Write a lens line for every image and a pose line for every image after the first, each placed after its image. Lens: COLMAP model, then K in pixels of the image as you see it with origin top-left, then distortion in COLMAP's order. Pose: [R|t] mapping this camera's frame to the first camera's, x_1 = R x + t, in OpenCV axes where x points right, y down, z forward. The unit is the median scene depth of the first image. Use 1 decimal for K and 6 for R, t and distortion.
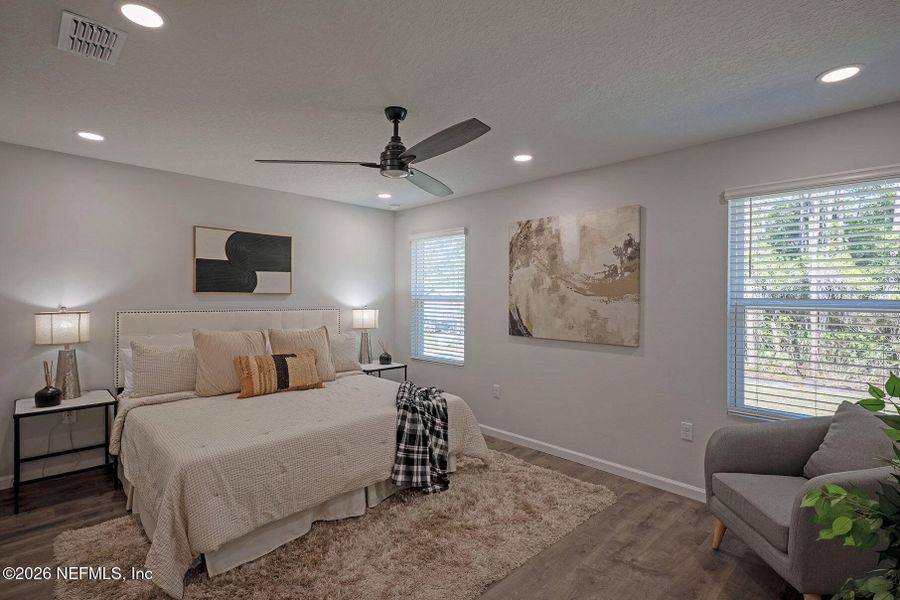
lens RADIAL K [[432.3, 0, 449.9], [0, 432.3, 299.4], [0, 0, 1]] dist [-0.001122, 0.000479]
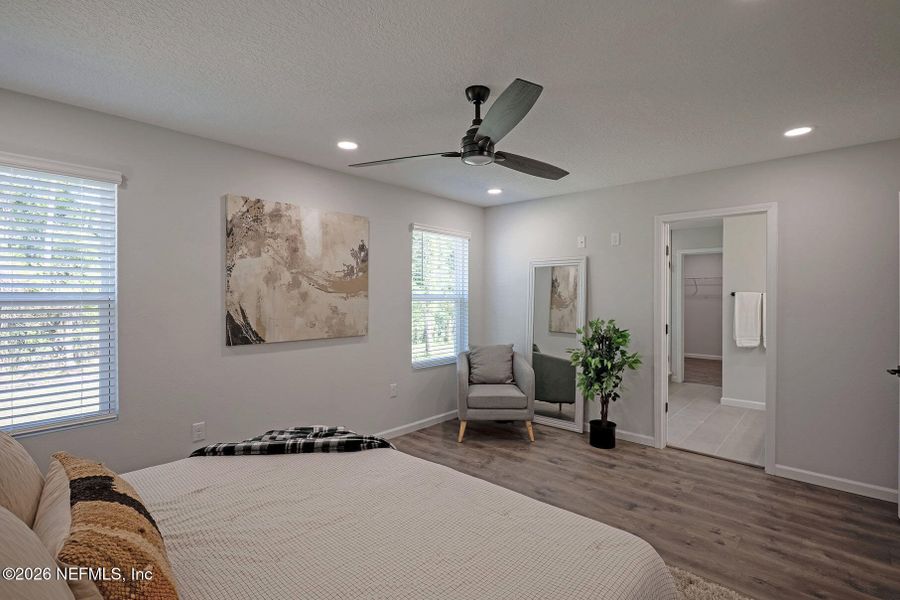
lens RADIAL K [[432.3, 0, 449.9], [0, 432.3, 299.4], [0, 0, 1]] dist [-0.001122, 0.000479]
pose [[-0.058891, -0.018729, 0.998089, -0.708144], [0.006983, 0.999792, 0.019173, -0.009919], [-0.998240, 0.008099, -0.058748, 0.757247]]
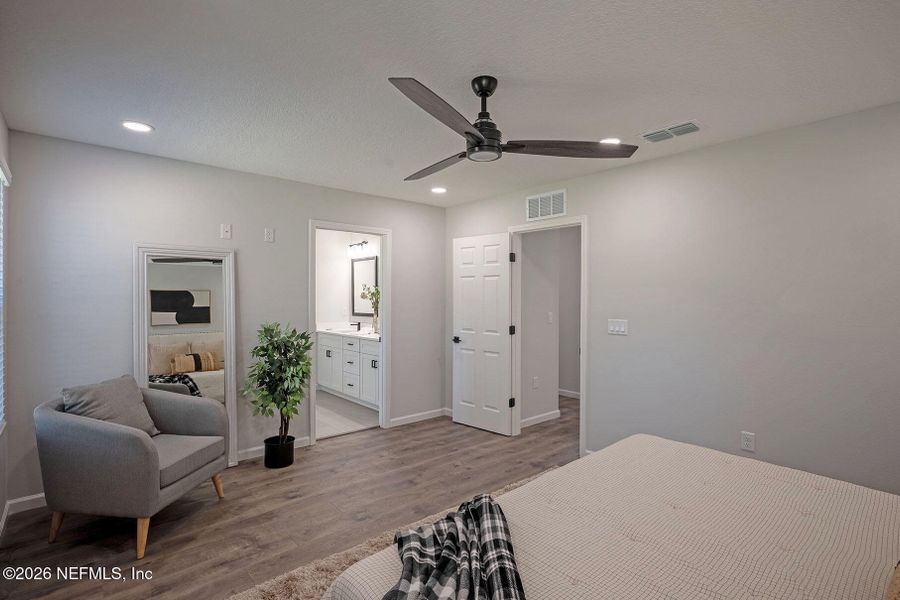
lens RADIAL K [[432.3, 0, 449.9], [0, 432.3, 299.4], [0, 0, 1]] dist [-0.001122, 0.000479]
pose [[-0.997534, -0.006413, 0.069895, -0.086215], [-0.005283, 0.999853, 0.016337, -0.009677], [-0.069989, 0.015927, -0.997421, 1.267563]]
